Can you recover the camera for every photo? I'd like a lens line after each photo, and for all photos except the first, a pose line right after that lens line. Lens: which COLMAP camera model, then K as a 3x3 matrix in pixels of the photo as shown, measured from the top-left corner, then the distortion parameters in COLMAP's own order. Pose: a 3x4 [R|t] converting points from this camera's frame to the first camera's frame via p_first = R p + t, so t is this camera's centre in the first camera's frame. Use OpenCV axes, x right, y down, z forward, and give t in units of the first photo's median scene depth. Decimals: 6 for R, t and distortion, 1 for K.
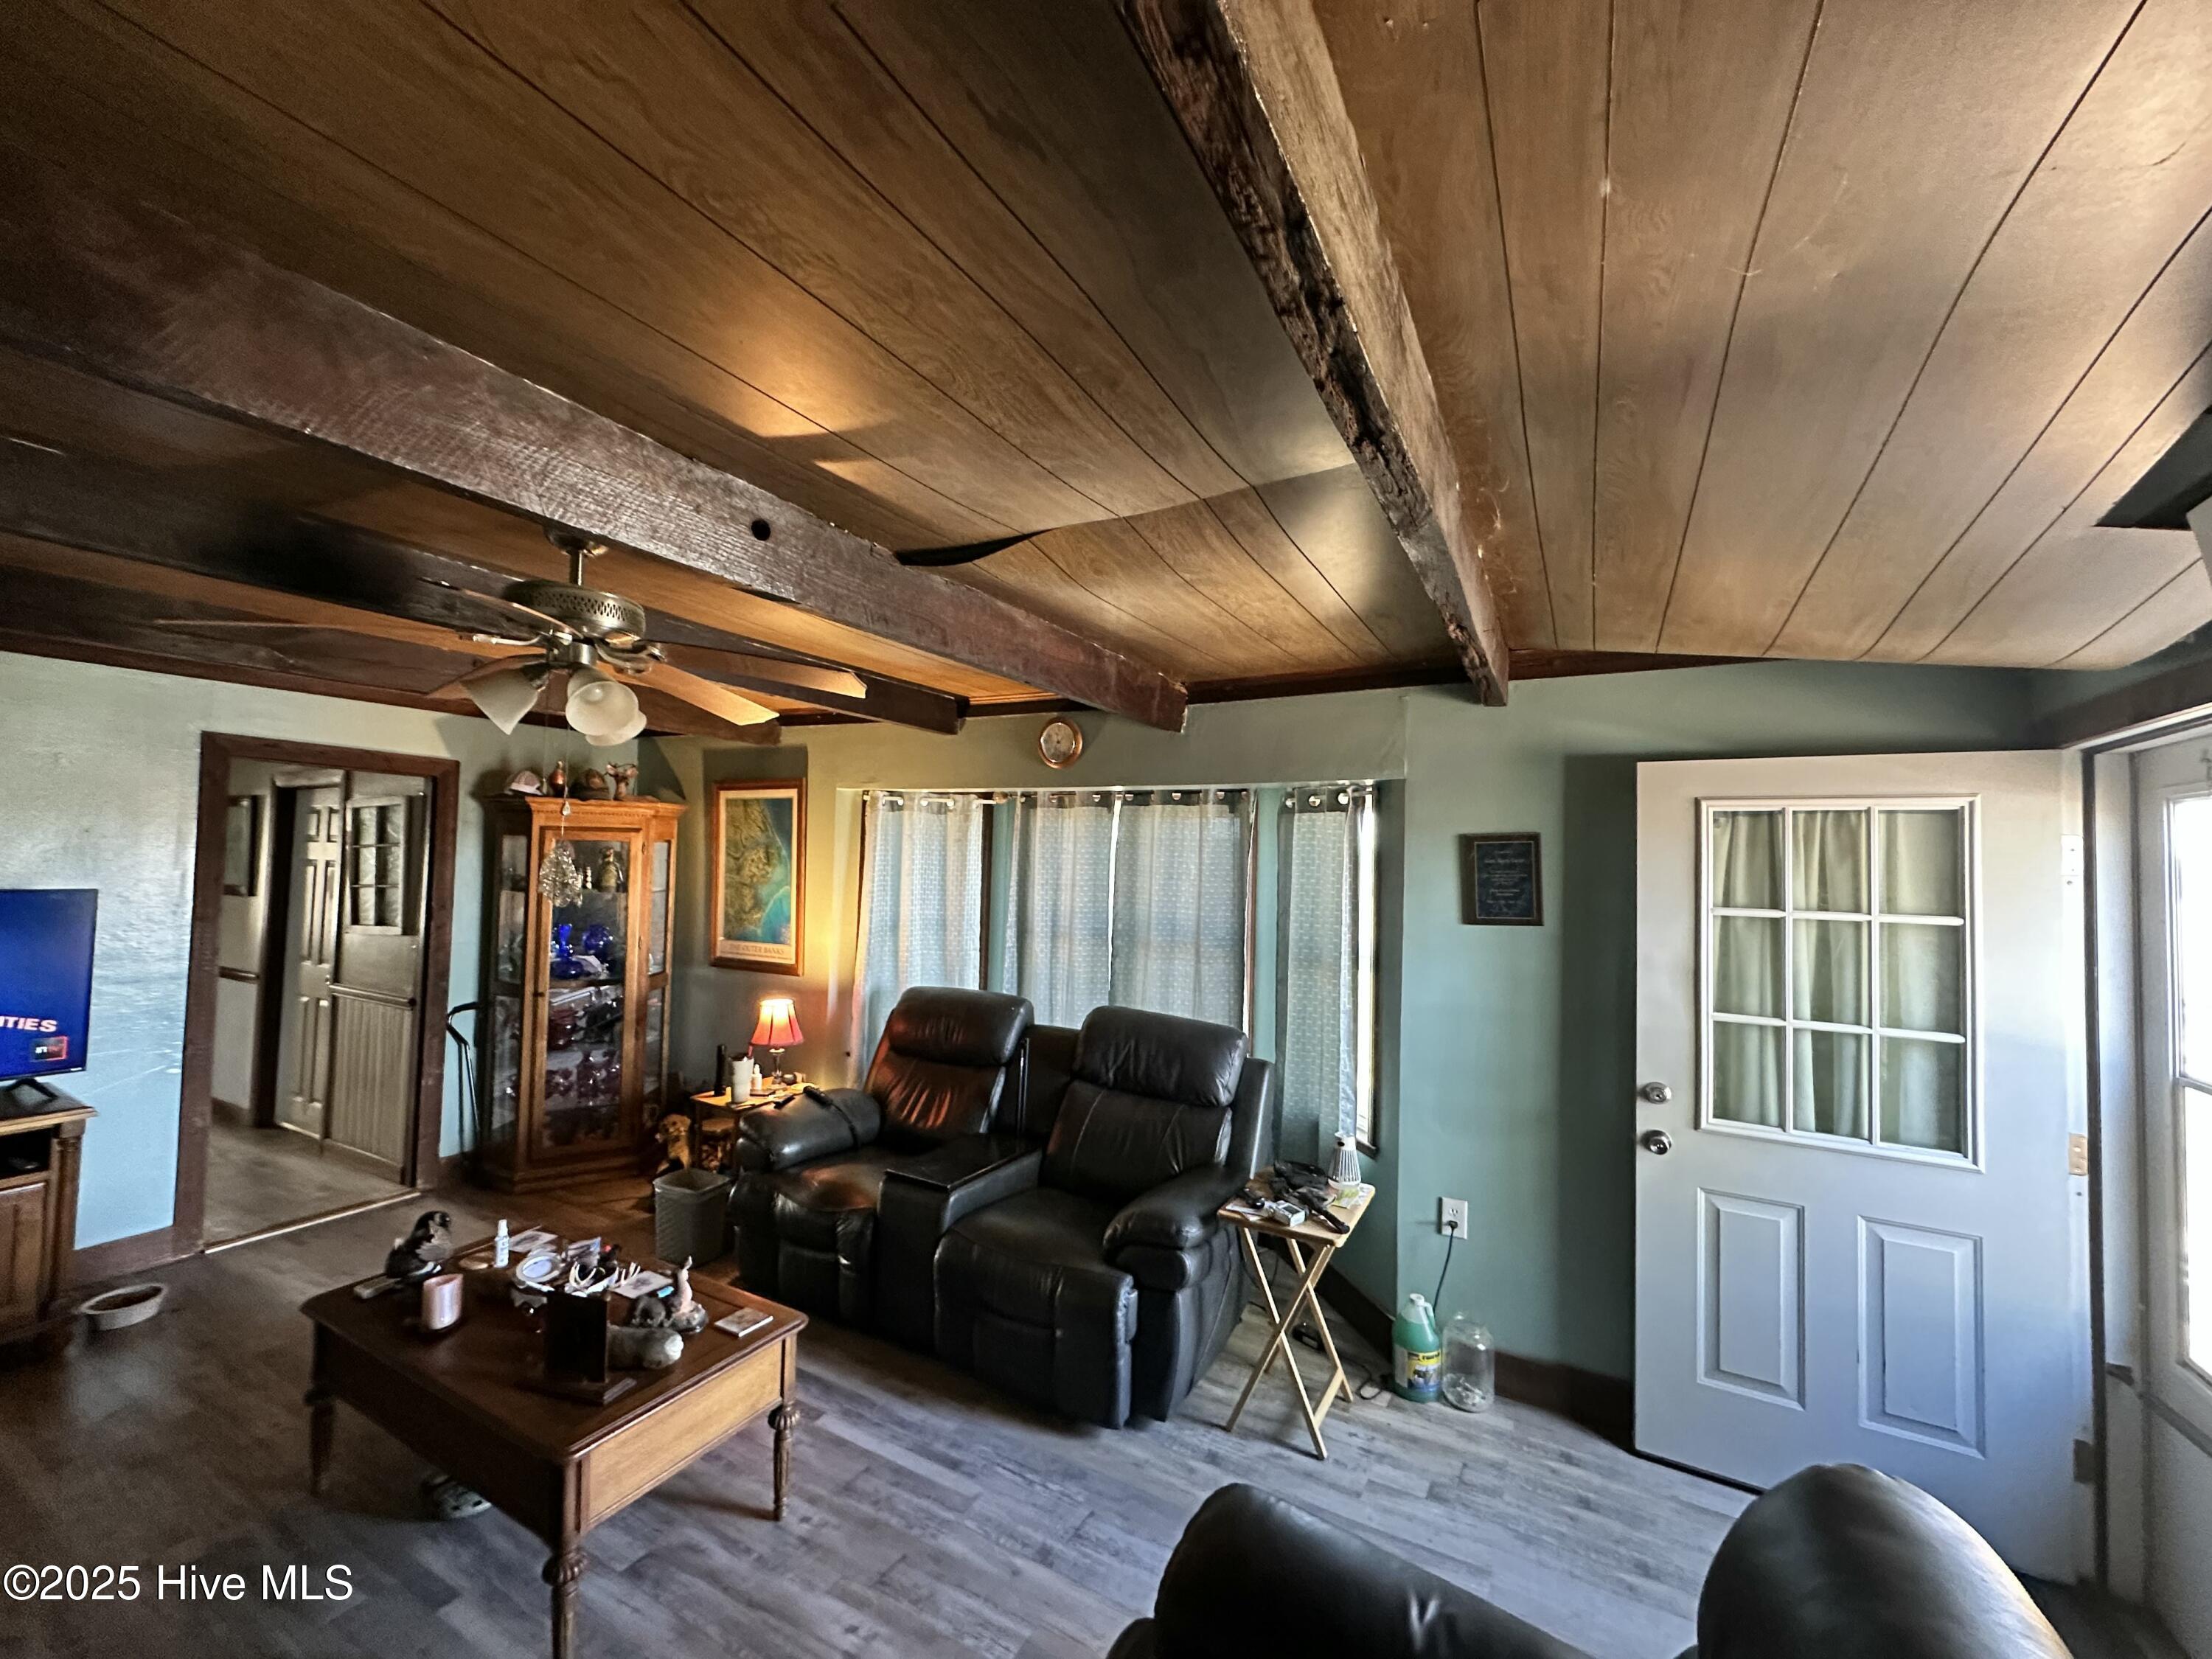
lens RADIAL K [[883.3, 0, 1094.5], [0, 883.3, 831.7], [0, 0, 1]] dist [-0.003789, 0.000962]
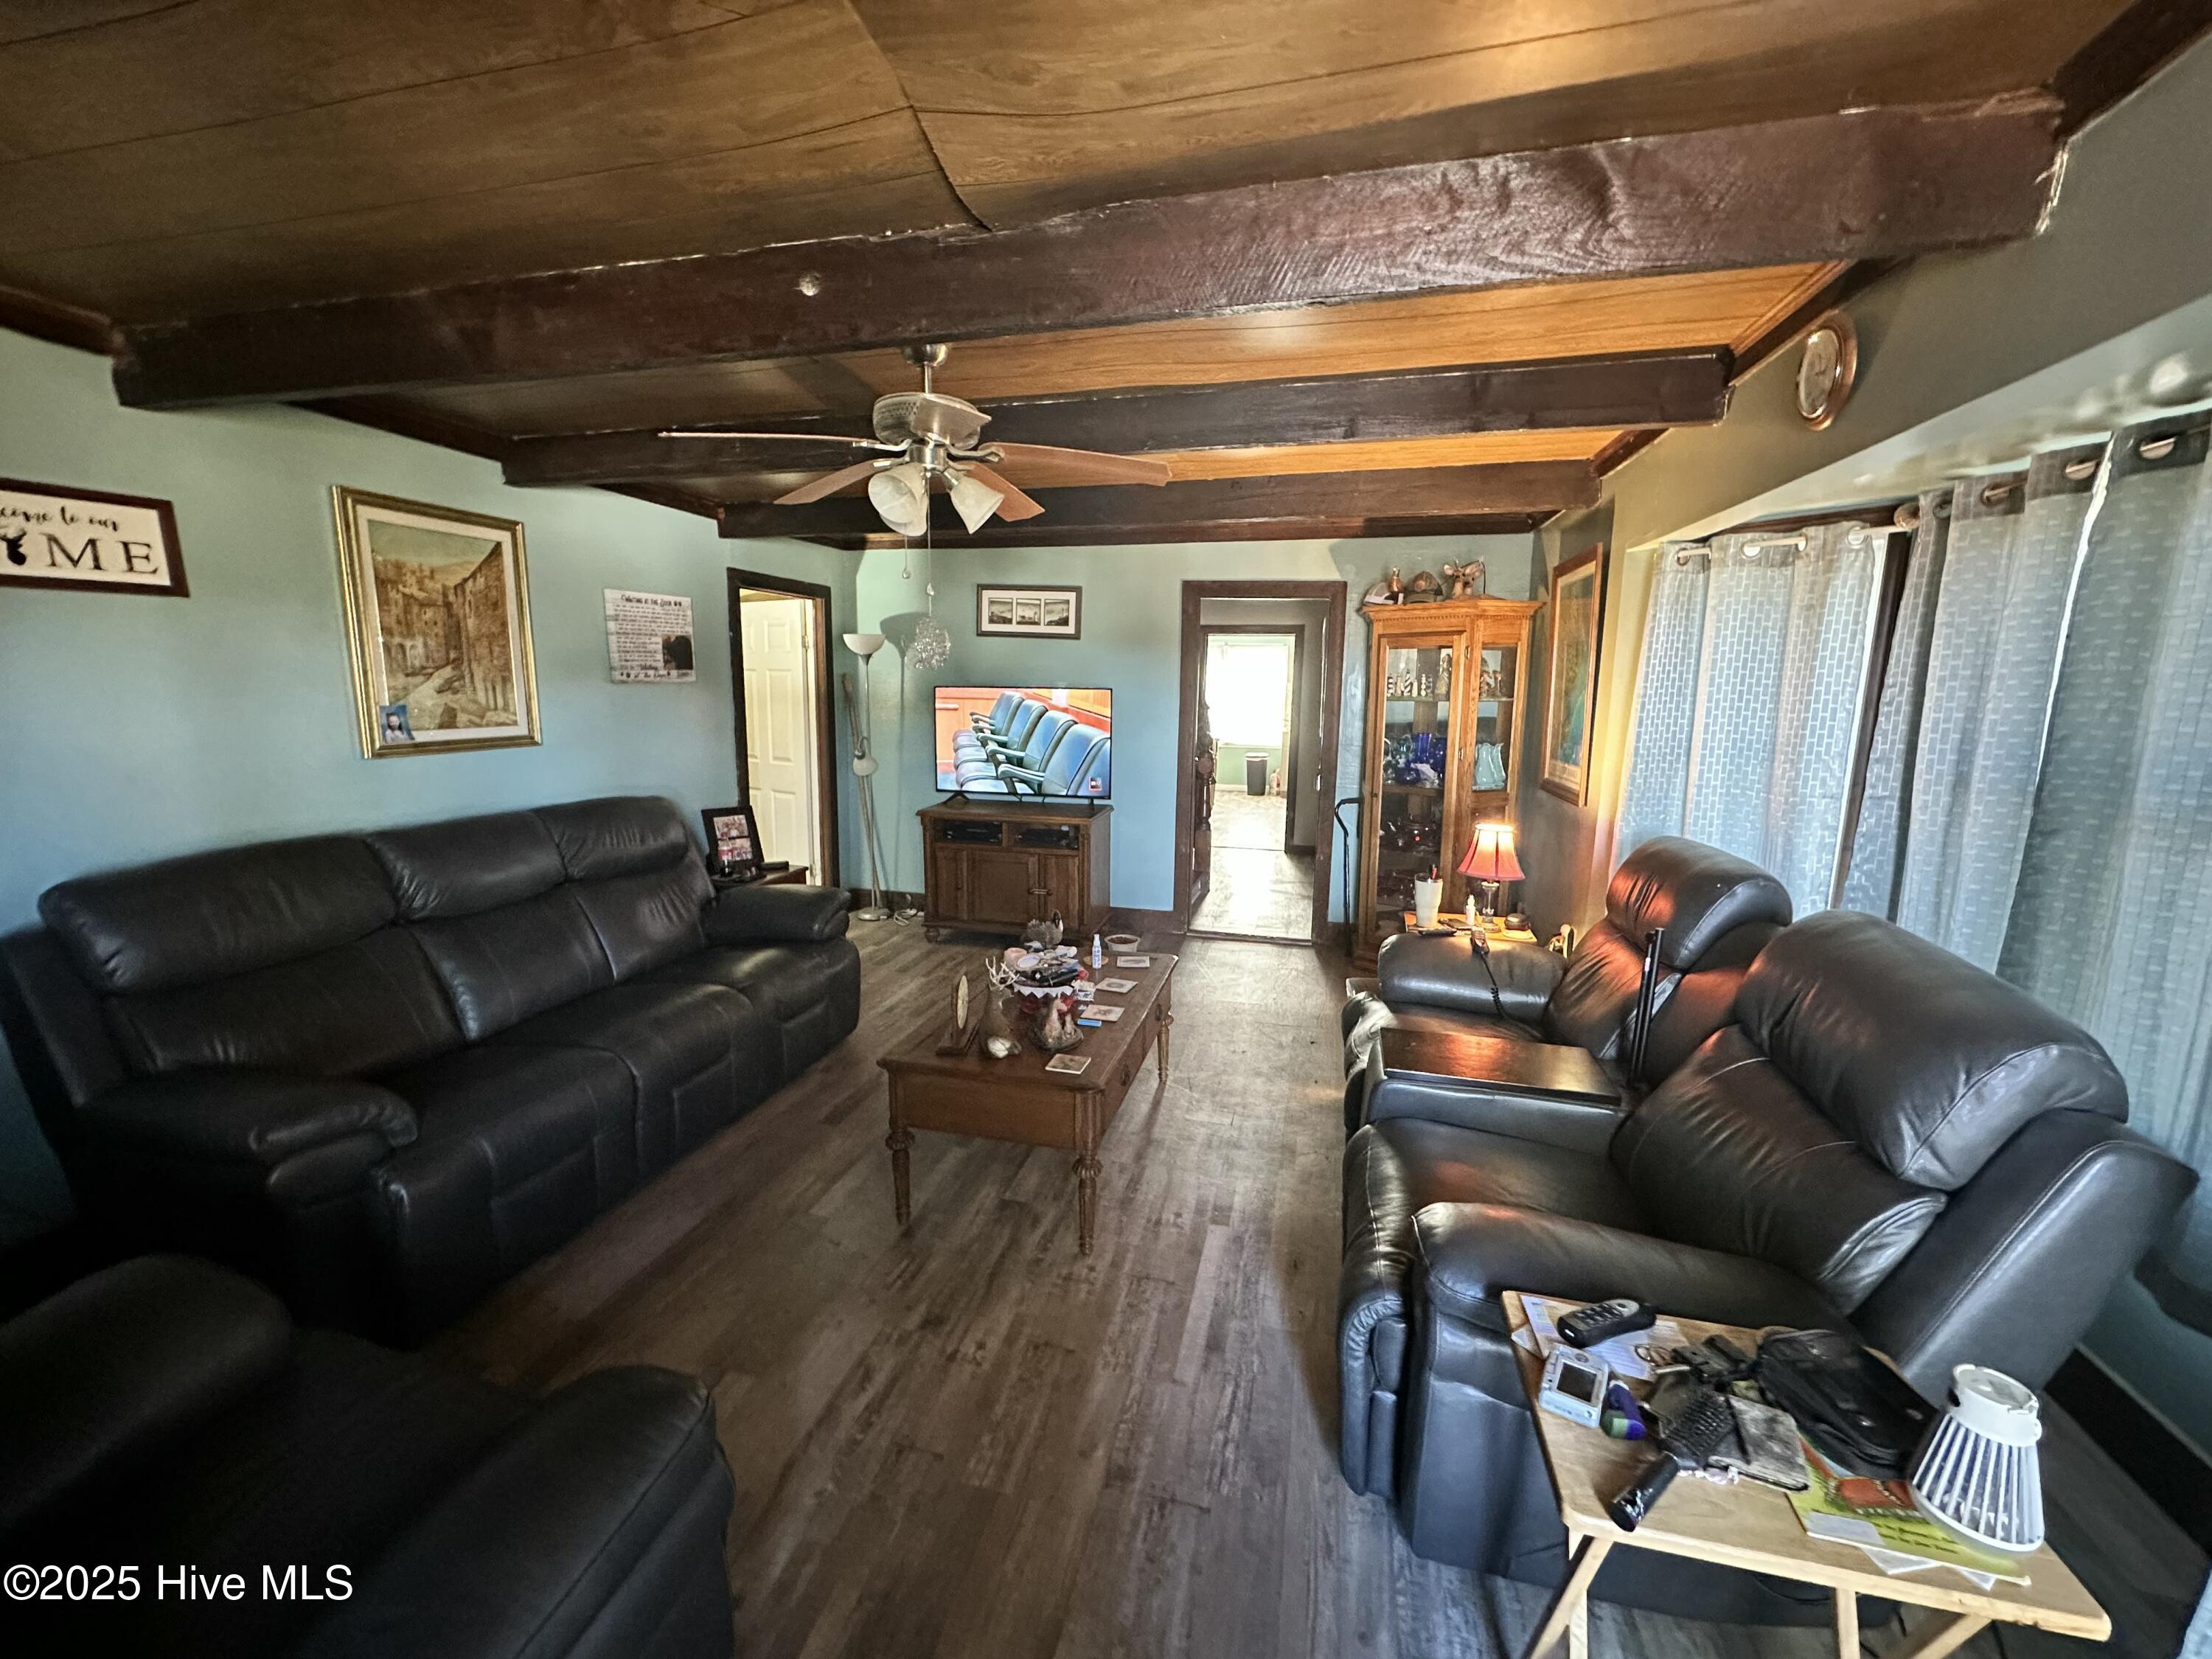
lens RADIAL K [[883.3, 0, 1102.3], [0, 883.3, 825.7], [0, 0, 1]] dist [-0.003789, 0.000962]
pose [[0.252376, 0.132303, -0.958542, 0.315057], [0.025225, 0.989372, 0.143201, 0.058974], [0.967300, -0.060320, 0.246357, 0.410099]]
